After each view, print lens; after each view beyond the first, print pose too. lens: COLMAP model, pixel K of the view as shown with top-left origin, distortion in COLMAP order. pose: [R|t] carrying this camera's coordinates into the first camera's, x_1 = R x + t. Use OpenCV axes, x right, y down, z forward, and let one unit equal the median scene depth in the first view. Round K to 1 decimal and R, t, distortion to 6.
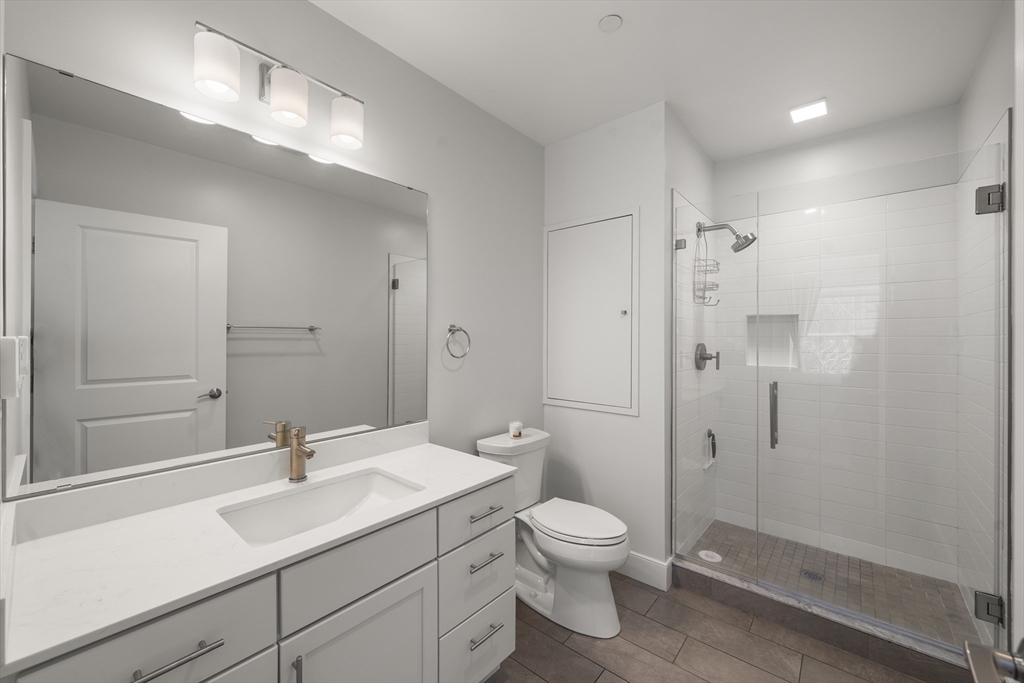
lens RADIAL K [[406.3, 0, 509.4], [0, 406.3, 337.4], [0, 0, 1]] dist [-0.000410, 0.000012]
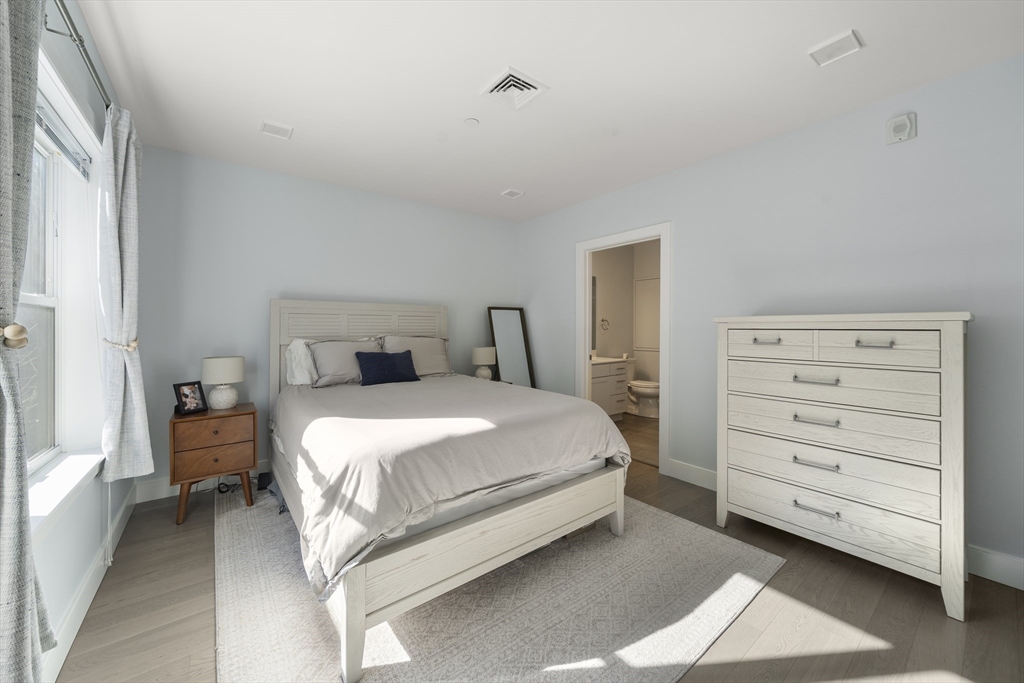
lens RADIAL K [[383.1, 0, 509.8], [0, 383.1, 334.8], [0, 0, 1]] dist [0.000463, 0.000113]
pose [[0.980598, -0.001607, -0.196025, -0.230686], [0.005264, 0.999822, 0.018138, 0.027814], [0.195960, -0.018818, 0.980431, -1.677952]]
